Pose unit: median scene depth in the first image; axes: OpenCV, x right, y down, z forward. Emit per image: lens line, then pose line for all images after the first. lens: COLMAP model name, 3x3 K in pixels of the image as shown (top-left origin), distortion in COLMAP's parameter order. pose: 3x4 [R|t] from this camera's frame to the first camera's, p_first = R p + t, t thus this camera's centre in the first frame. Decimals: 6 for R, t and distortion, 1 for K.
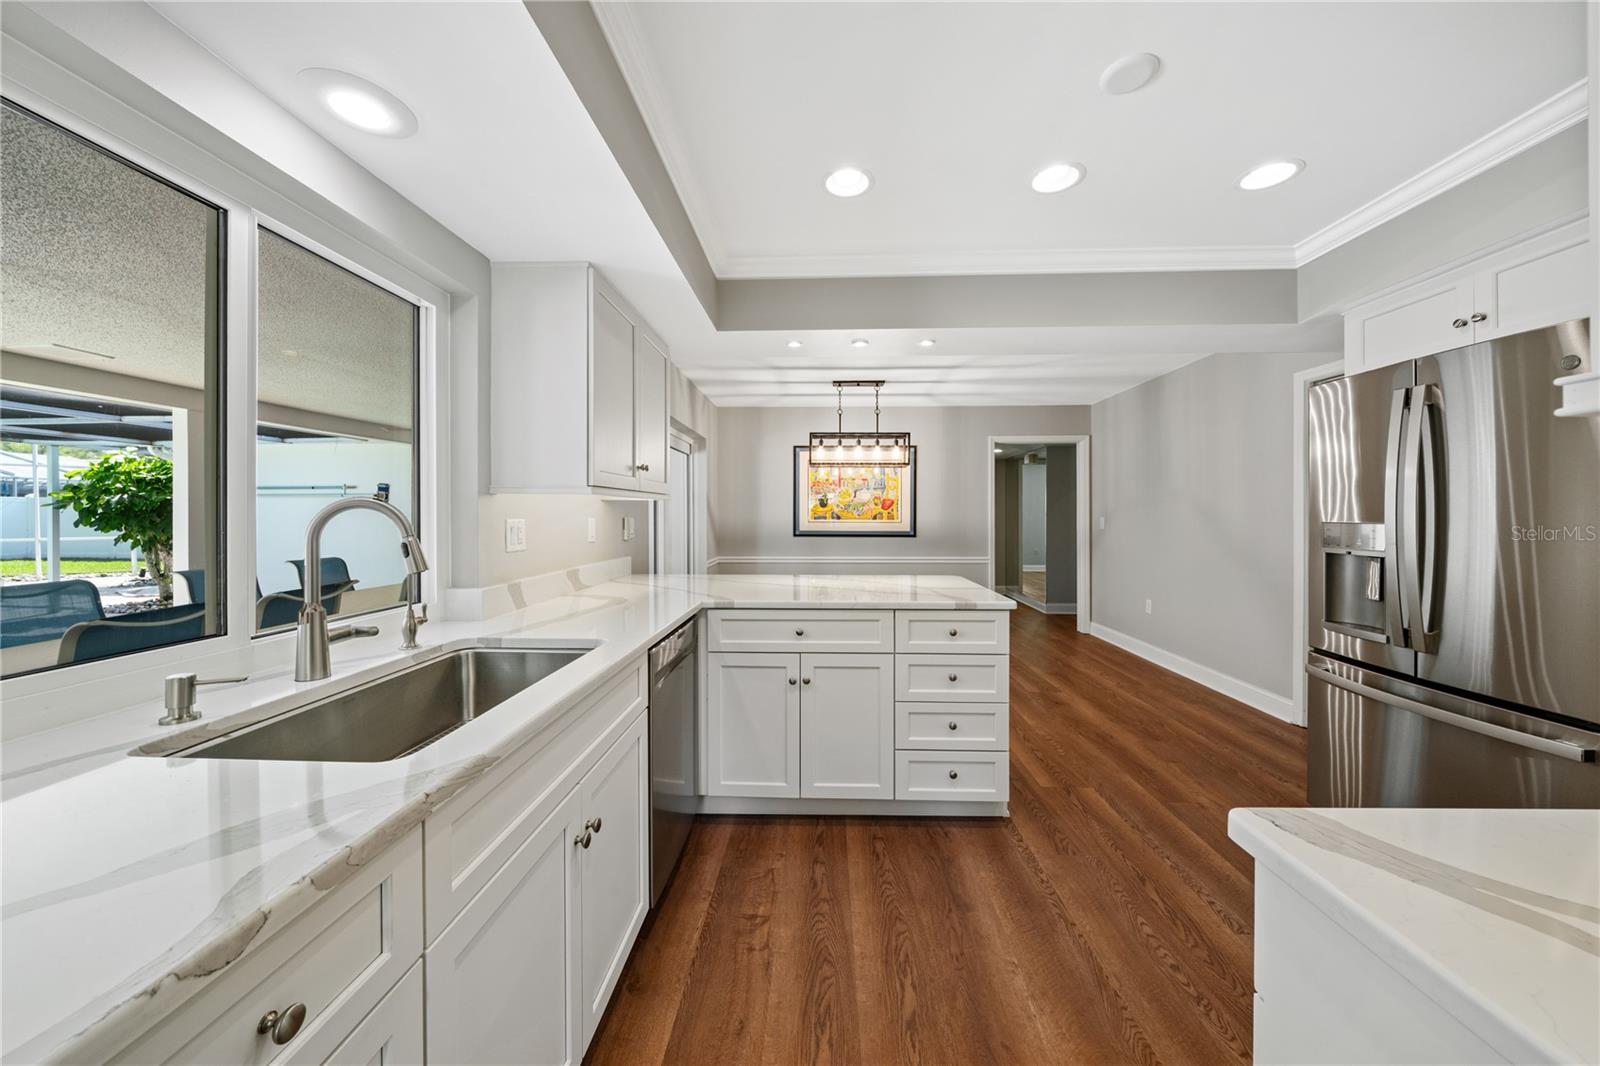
lens RADIAL K [[556.8, 0, 804.6], [0, 556.8, 515.7], [0, 0, 1]] dist [-0.002063, -0.000064]
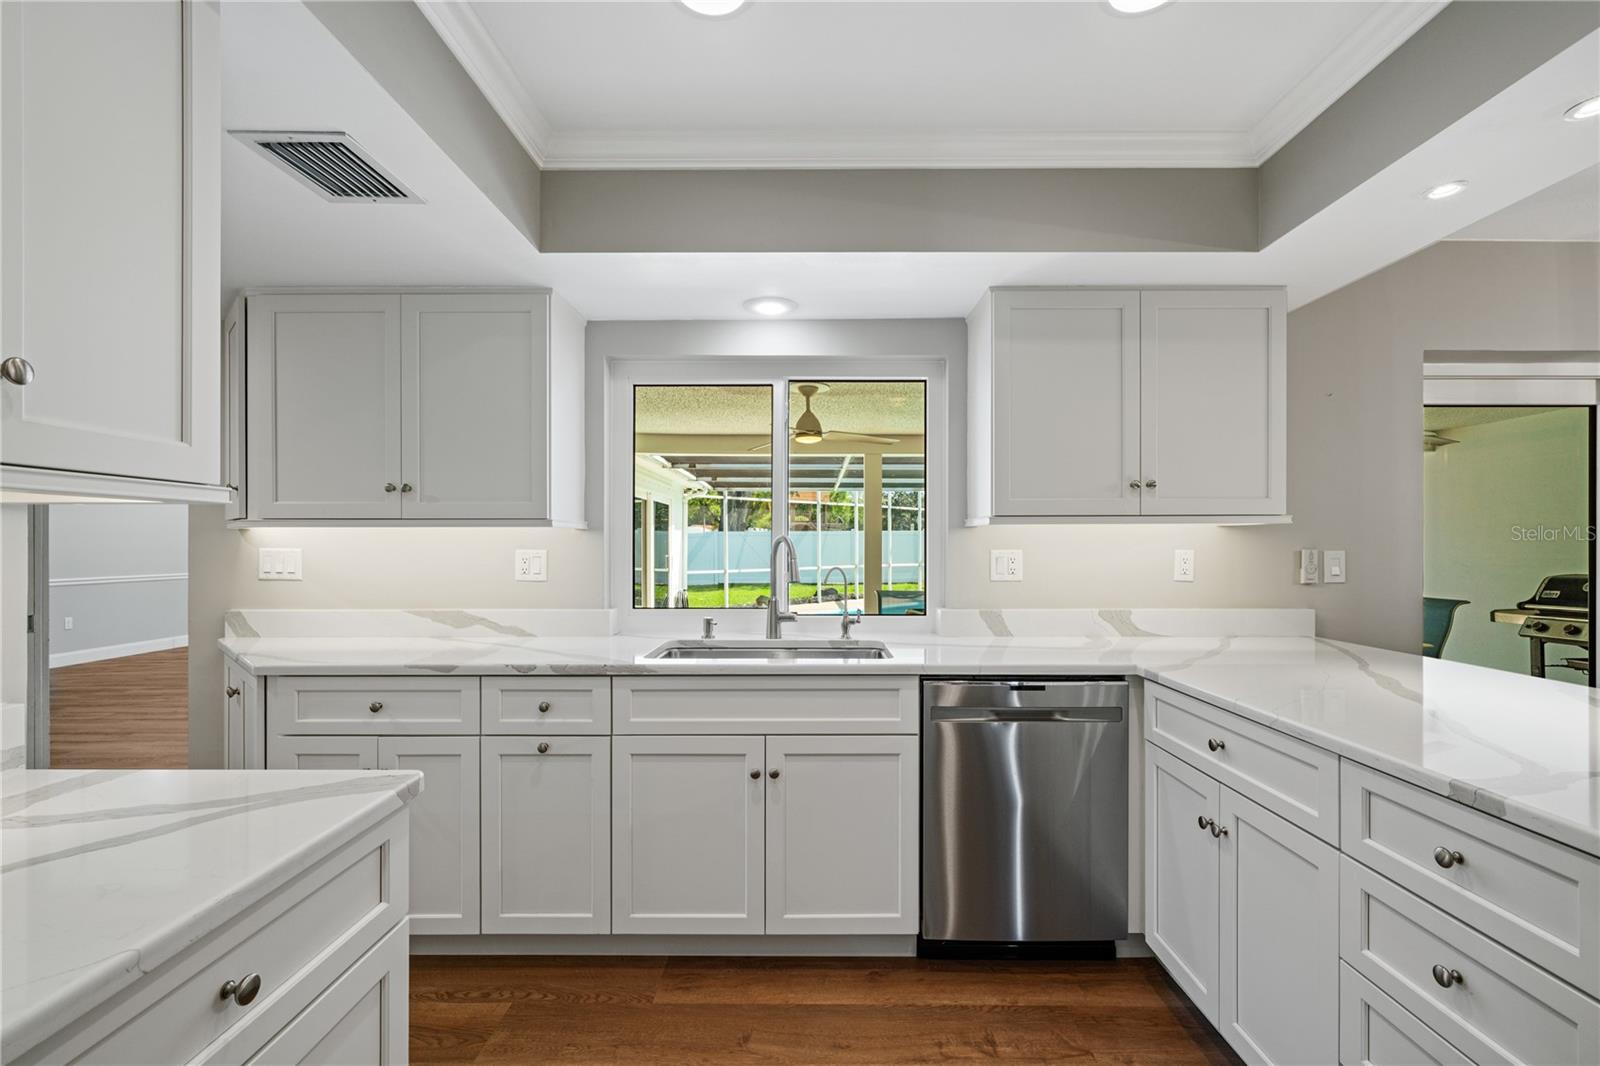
lens RADIAL K [[710.9, 0, 811.0], [0, 710.9, 545.4], [0, 0, 1]] dist [-0.003441, -0.001006]
pose [[0.037774, -0.001310, -0.999285, 0.580701], [-0.002936, 0.999995, -0.001422, 0.000103], [0.999282, 0.002987, 0.037770, 0.435163]]
